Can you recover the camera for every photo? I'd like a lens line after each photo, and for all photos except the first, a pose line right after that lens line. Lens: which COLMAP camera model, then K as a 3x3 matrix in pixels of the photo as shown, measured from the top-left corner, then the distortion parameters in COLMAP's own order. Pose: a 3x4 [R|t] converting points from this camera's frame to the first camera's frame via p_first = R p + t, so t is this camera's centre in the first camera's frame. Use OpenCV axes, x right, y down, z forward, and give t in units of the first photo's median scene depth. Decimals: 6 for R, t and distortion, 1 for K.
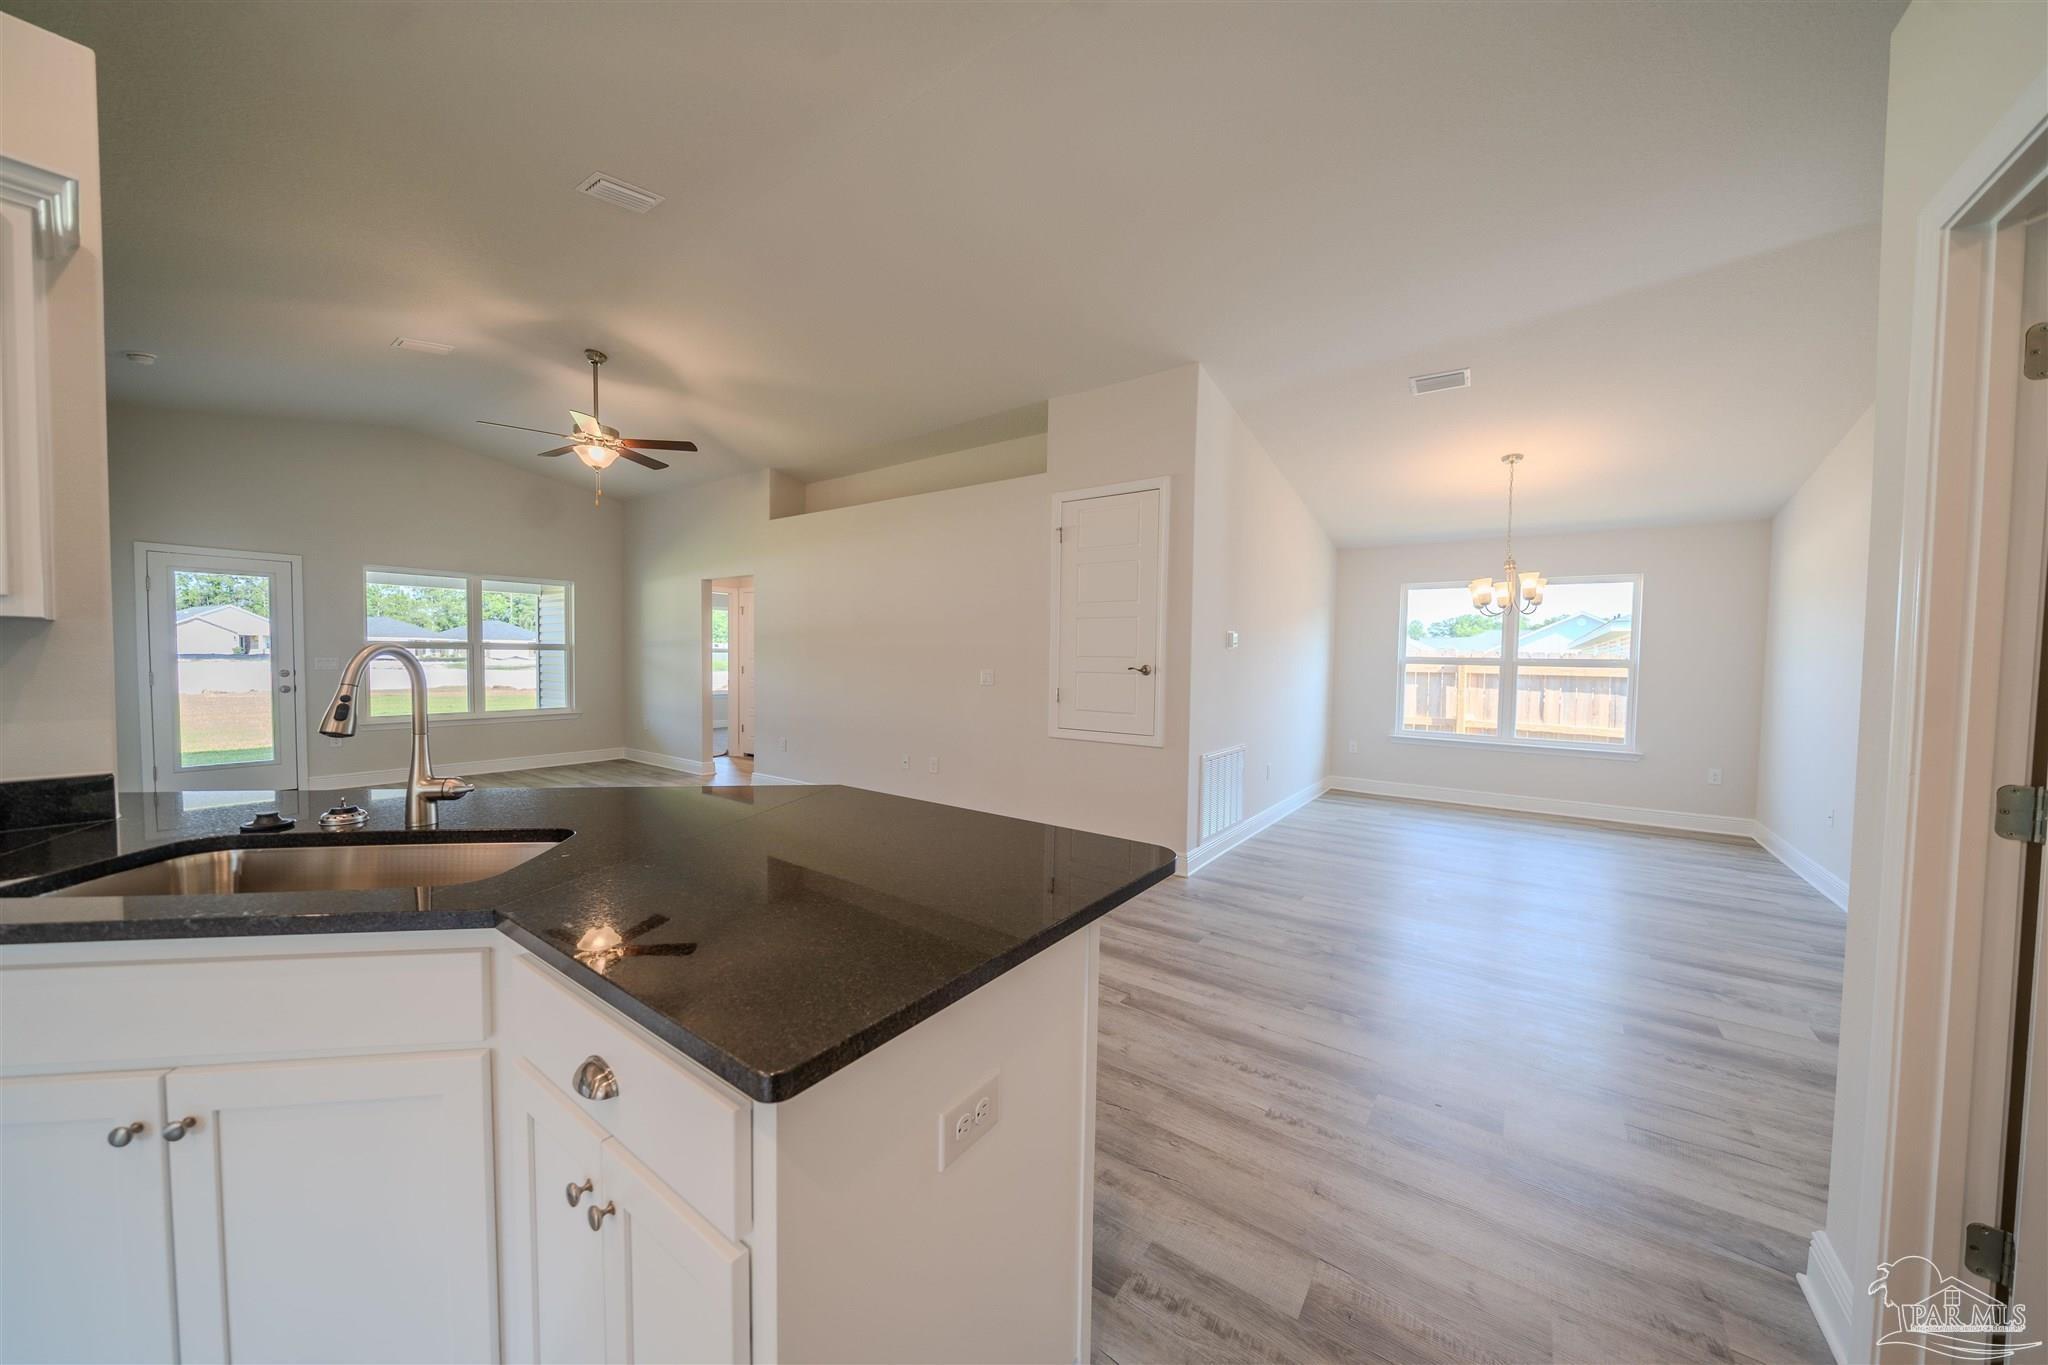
lens RADIAL K [[700.0, 0, 1024.0], [0, 700.0, 682.5], [0, 0, 1]] dist [0.036972, -0.000013]
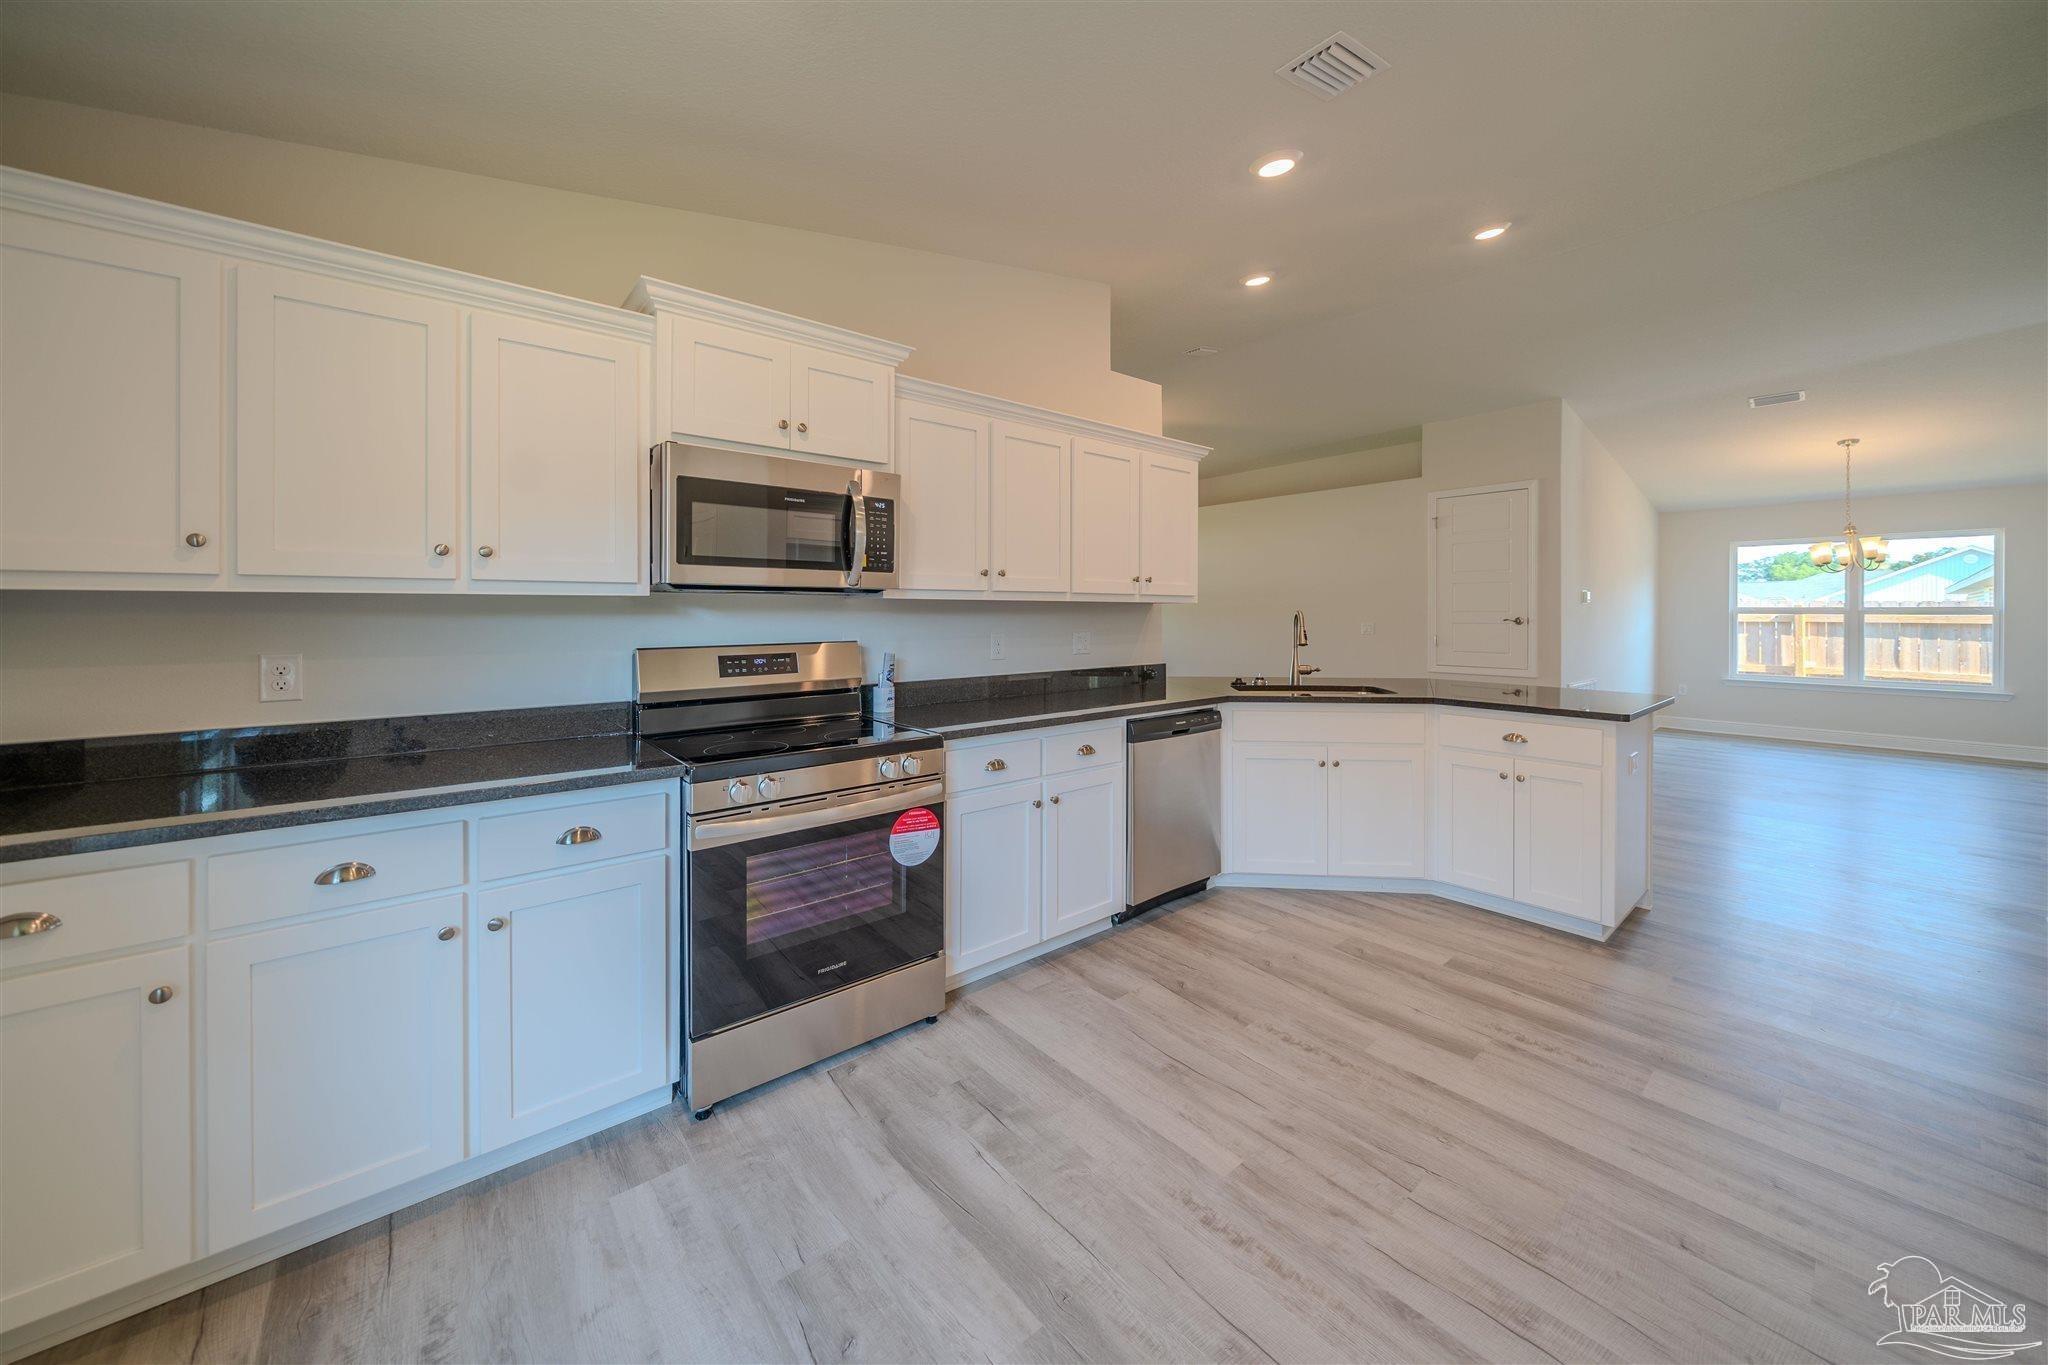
lens RADIAL K [[726.7, 0, 999.0], [0, 726.7, 620.8], [0, 0, 1]] dist [-0.000426, 0.000251]
pose [[0.963308, -0.012370, -0.268112, -0.268801], [0.004867, 0.999578, -0.028633, 0.011277], [0.268353, 0.026278, 0.962962, -0.402161]]
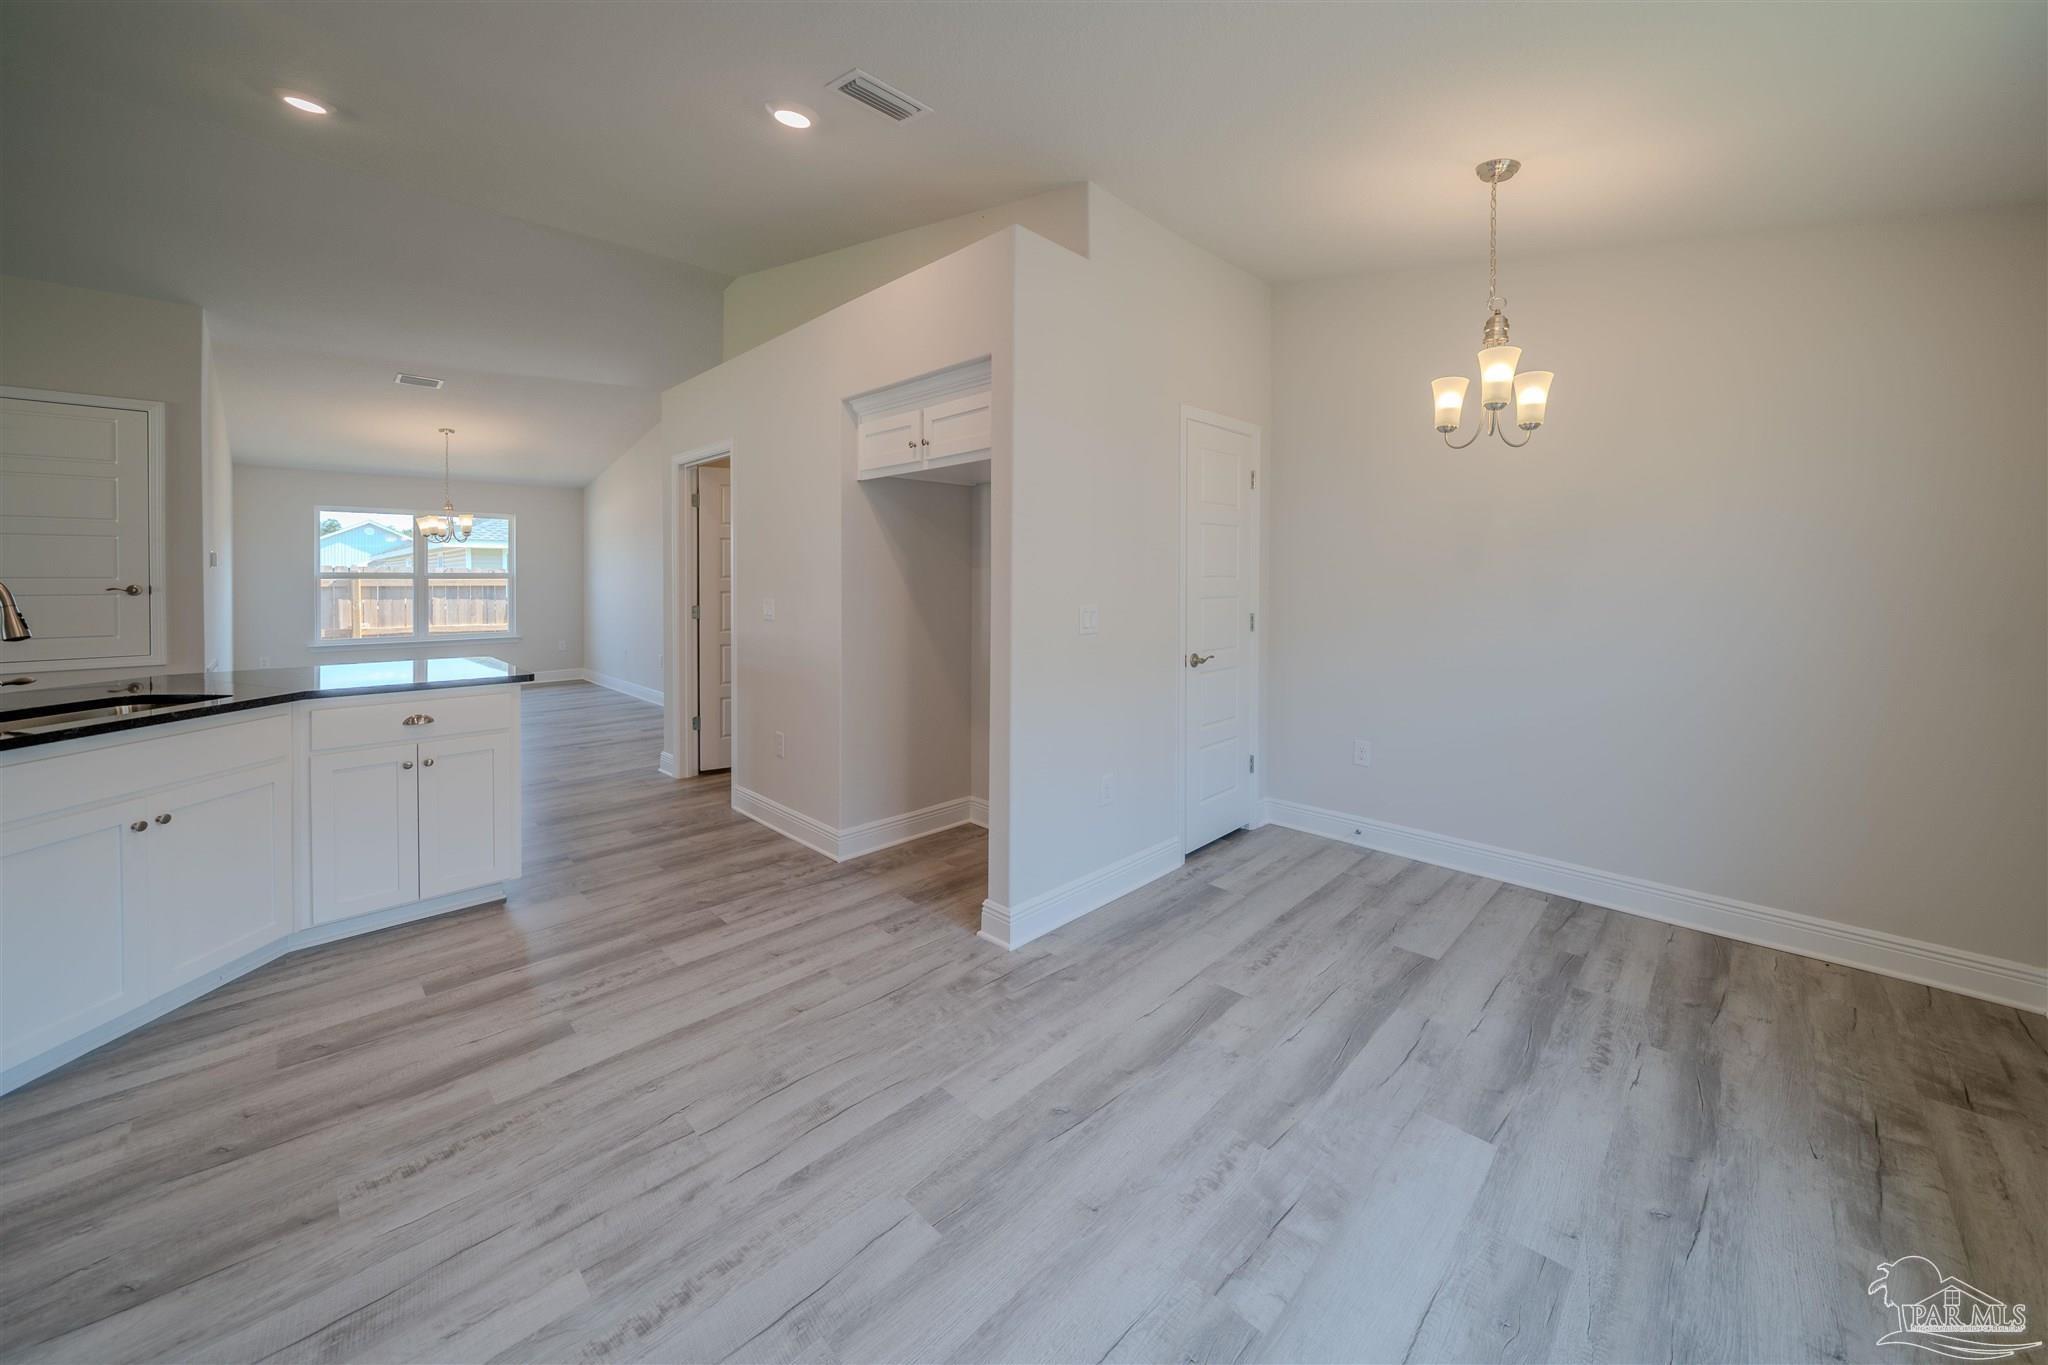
lens RADIAL K [[753.2, 0, 1063.7], [0, 753.2, 618.7], [0, 0, 1]] dist [-0.003045, -0.000004]
pose [[0.137706, -0.071862, 0.987863, -0.456400], [0.039536, 0.996968, 0.067013, 0.001848], [-0.989684, 0.029828, 0.140130, -0.283799]]
